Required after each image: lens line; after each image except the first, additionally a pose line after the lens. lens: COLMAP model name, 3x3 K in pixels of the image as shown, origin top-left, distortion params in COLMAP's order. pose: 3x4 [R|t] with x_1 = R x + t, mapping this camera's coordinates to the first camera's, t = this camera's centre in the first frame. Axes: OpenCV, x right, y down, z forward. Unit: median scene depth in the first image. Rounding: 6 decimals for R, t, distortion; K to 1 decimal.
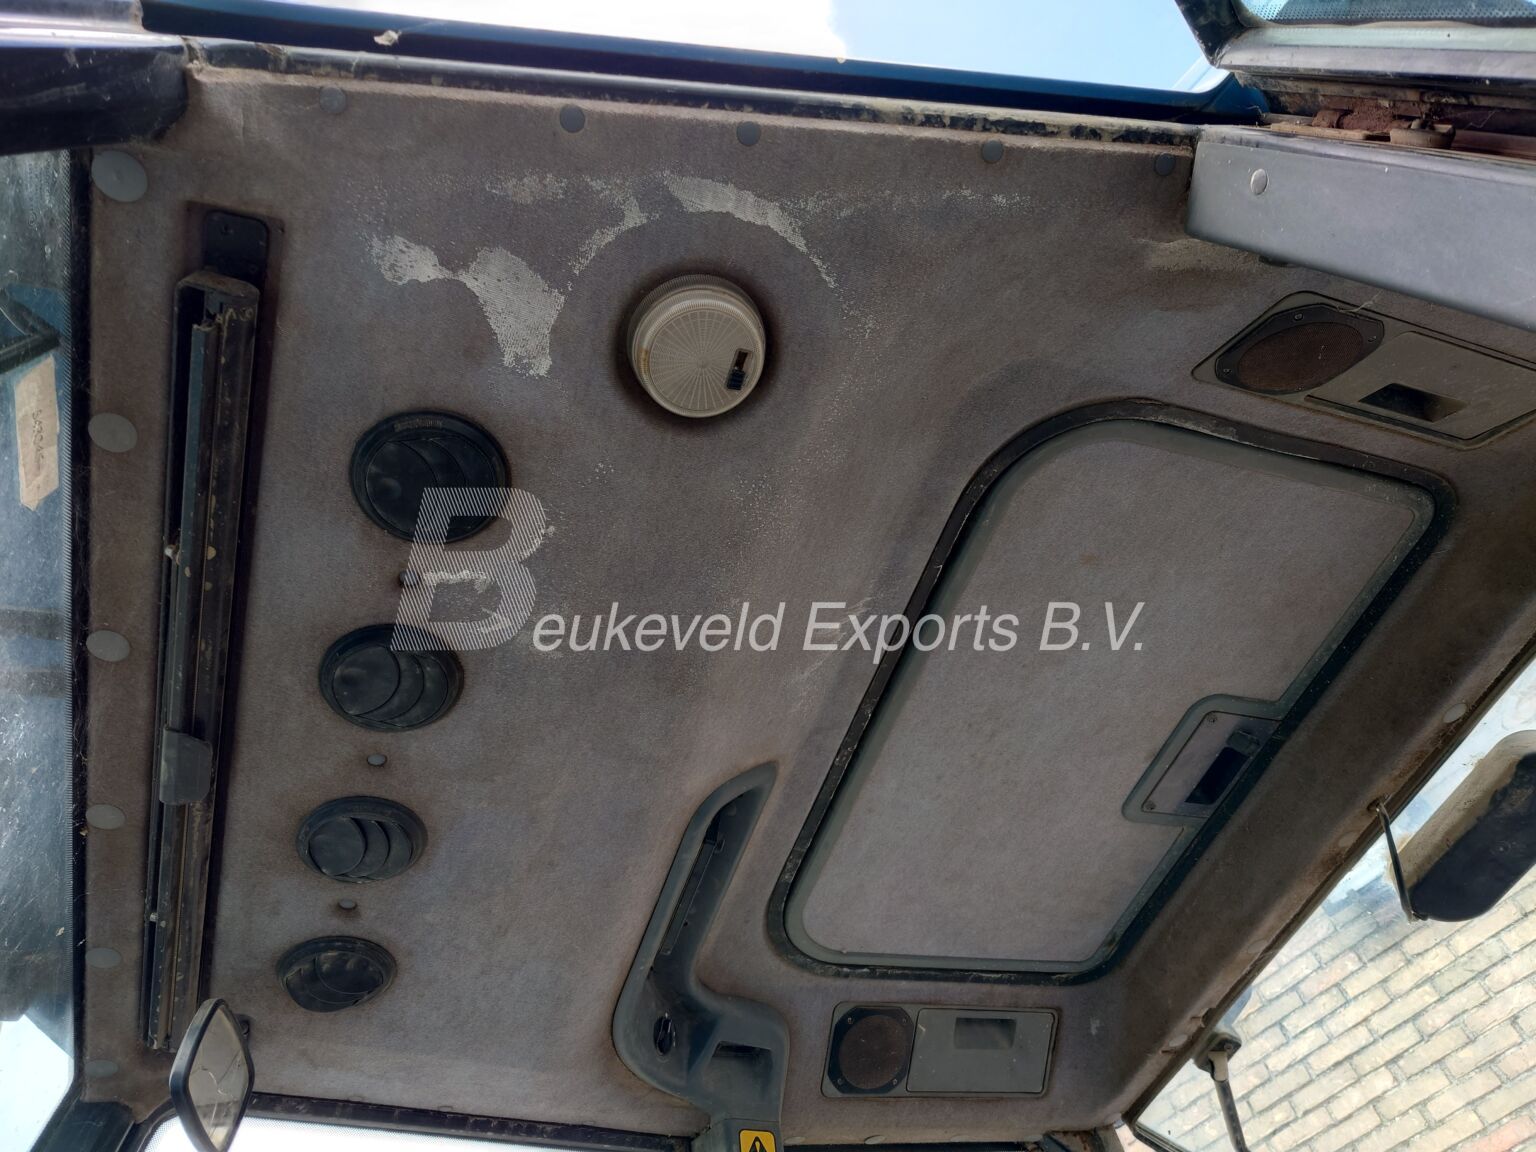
lens RADIAL K [[1154.2, 0, 768.0], [0, 1154.2, 576.0], [0, 0, 1]] dist [-0.003049, 0.020617]
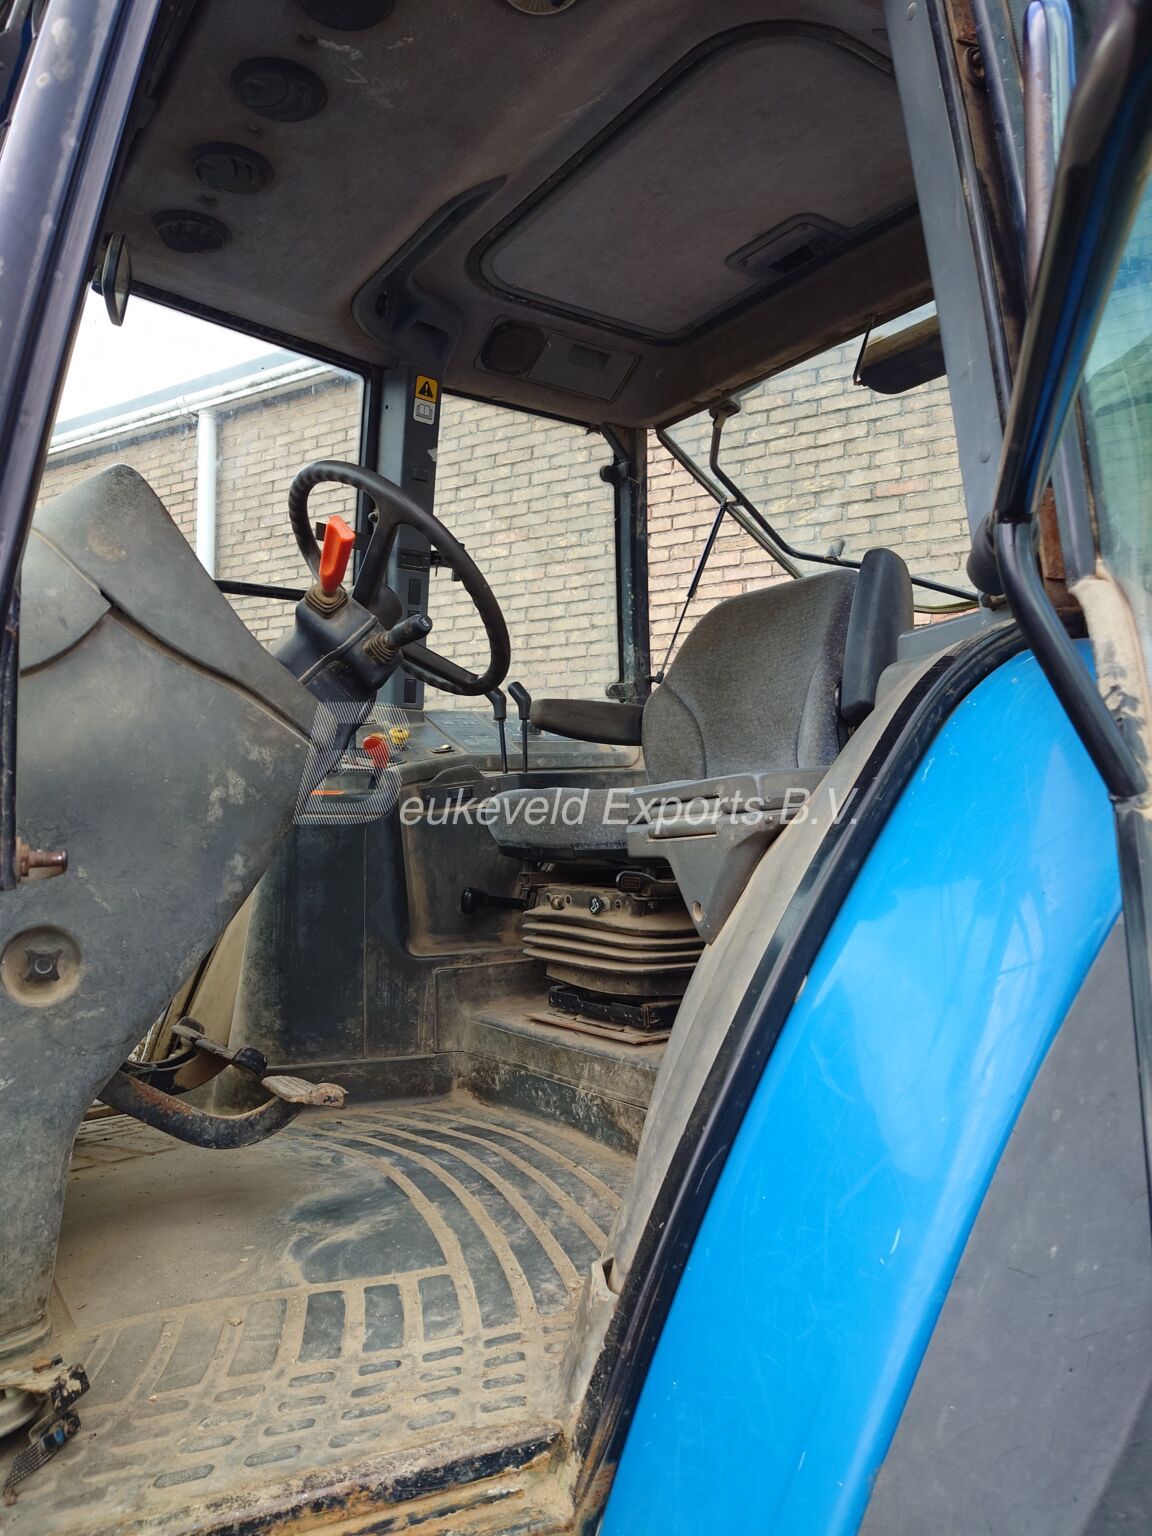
lens RADIAL K [[1147.0, 0, 576.0], [0, 1147.0, 768.0], [0, 0, 1]] dist [-0.095669, -0.001464]
pose [[0.947648, 0.199708, 0.249158, -0.091818], [-0.318812, 0.635580, 0.703134, -0.310048], [-0.017938, -0.745758, 0.665975, -0.397755]]
